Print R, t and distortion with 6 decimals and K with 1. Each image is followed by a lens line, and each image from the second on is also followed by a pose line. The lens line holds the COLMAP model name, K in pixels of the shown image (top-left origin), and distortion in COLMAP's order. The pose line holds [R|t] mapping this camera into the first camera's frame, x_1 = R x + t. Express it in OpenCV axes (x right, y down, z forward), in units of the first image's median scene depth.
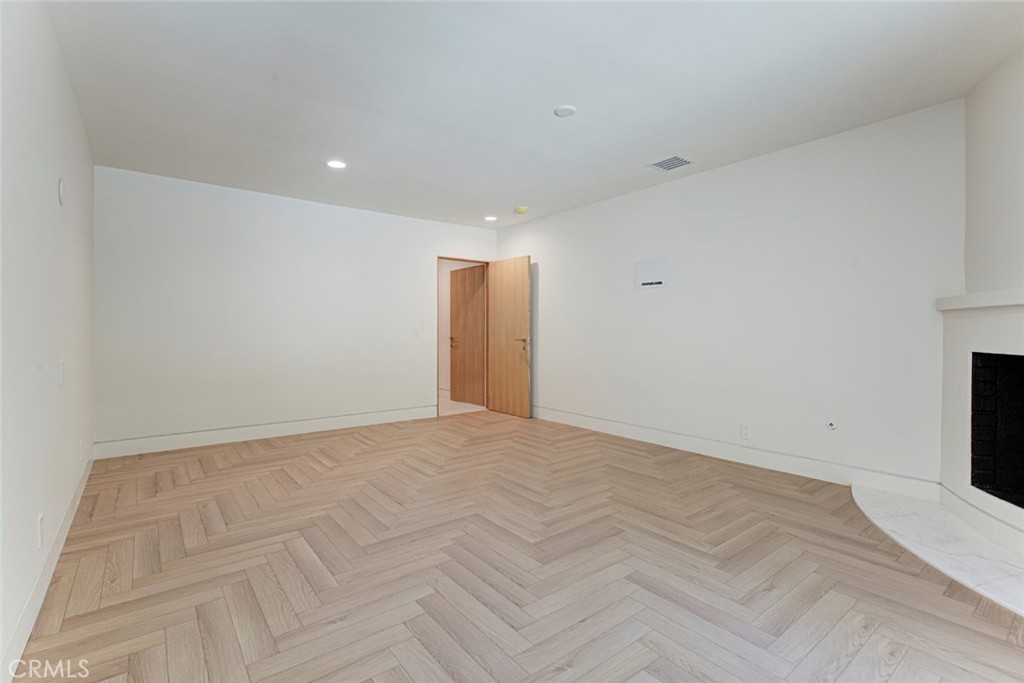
lens RADIAL K [[474.7, 0, 512.9], [0, 474.7, 337.6], [0, 0, 1]] dist [-0.005187, -0.000454]
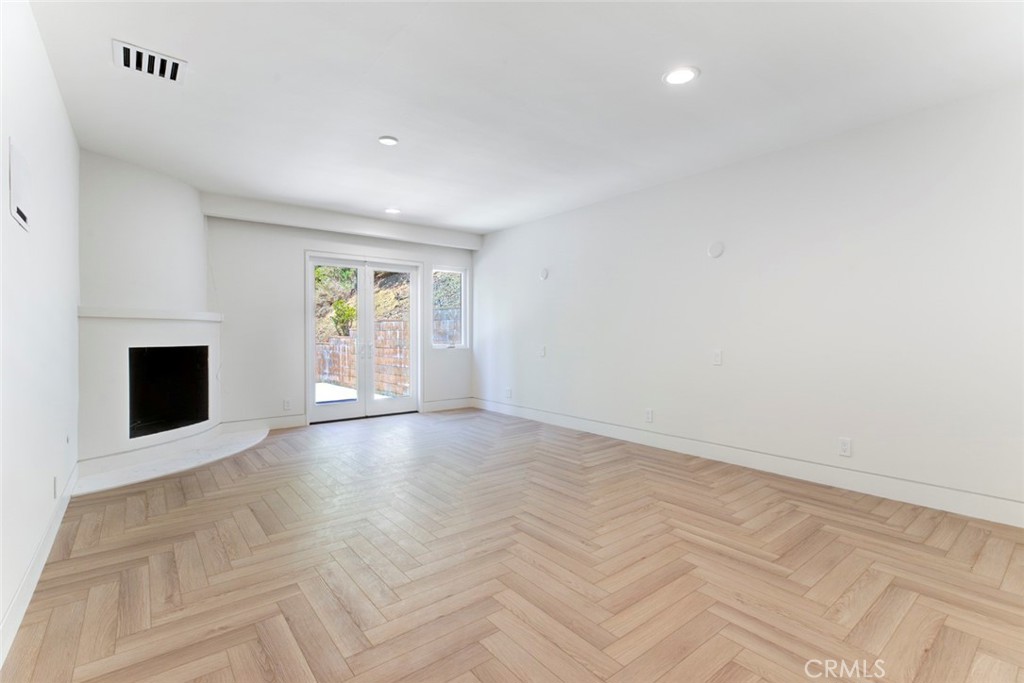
lens RADIAL K [[474.7, 0, 511.4], [0, 474.7, 339.1], [0, 0, 1]] dist [-0.005187, -0.000454]
pose [[-0.999977, 0.001214, -0.006647, -0.164411], [0.001038, 0.999651, 0.026409, -0.027817], [0.006677, 0.026402, -0.999629, 1.996238]]
